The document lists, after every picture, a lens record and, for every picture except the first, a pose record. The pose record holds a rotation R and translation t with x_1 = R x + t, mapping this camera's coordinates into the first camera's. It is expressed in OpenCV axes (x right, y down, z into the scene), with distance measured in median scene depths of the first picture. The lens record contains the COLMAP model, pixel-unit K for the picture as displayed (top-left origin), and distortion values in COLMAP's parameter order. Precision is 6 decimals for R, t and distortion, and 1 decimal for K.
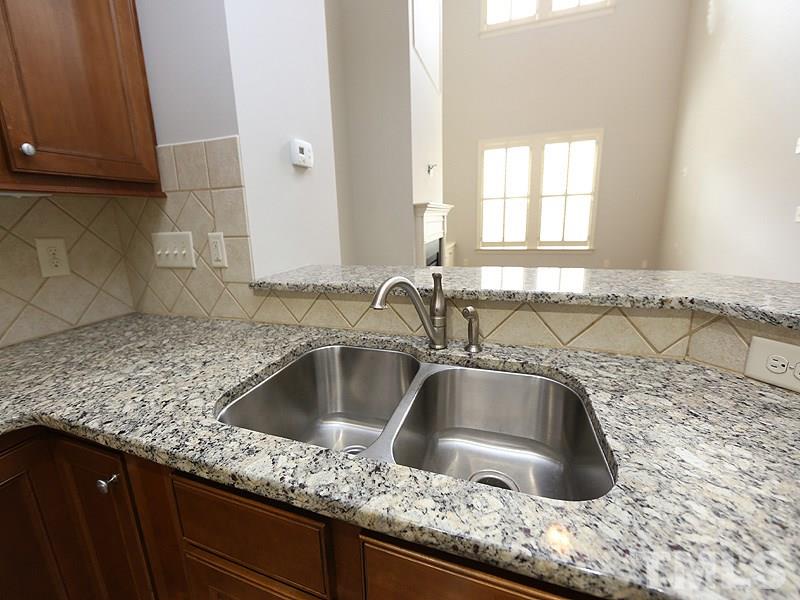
lens RADIAL K [[316.7, 0, 390.8], [0, 316.7, 278.7], [0, 0, 1]] dist [-0.013871, -0.000006]
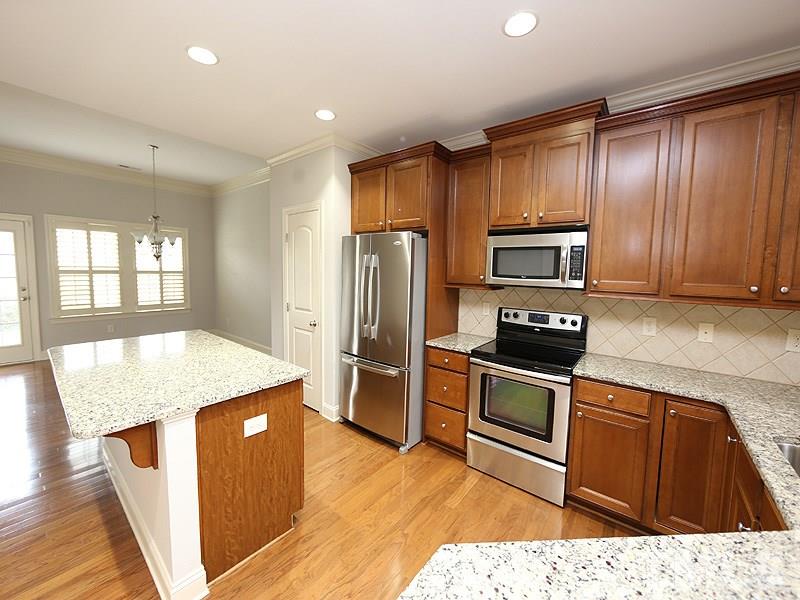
lens RADIAL K [[320.3, 0, 387.2], [0, 320.3, 296.0], [0, 0, 1]] dist [-0.001078, -0.000088]
pose [[-0.366617, 0.102427, -0.924716, 0.329725], [-0.184037, 0.966298, 0.179997, -0.054393], [0.911988, 0.236172, -0.335411, -0.125526]]
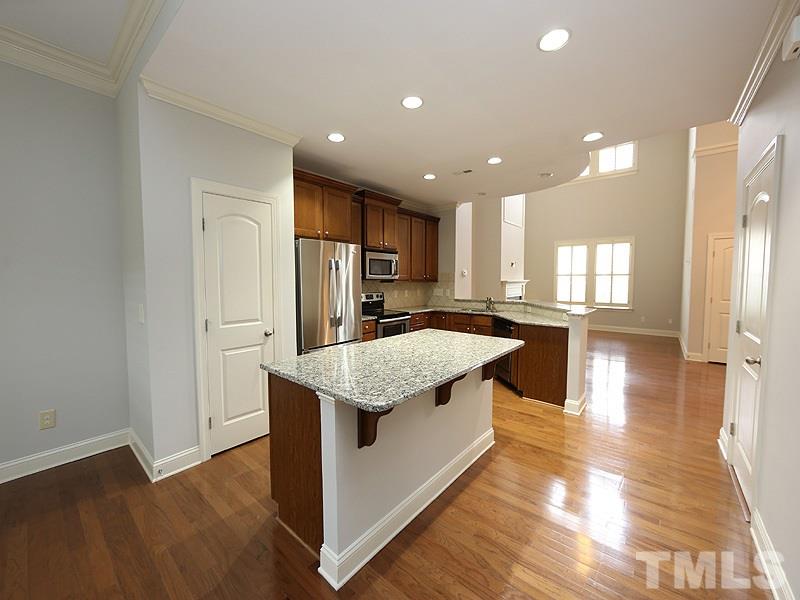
lens RADIAL K [[320.3, 0, 387.2], [0, 320.3, 296.0], [0, 0, 1]] dist [-0.001078, -0.000088]
pose [[0.923095, 0.051910, -0.381051, 0.150566], [-0.100817, 0.988859, -0.109517, 0.173292], [0.371121, 0.139511, 0.918045, -1.149423]]
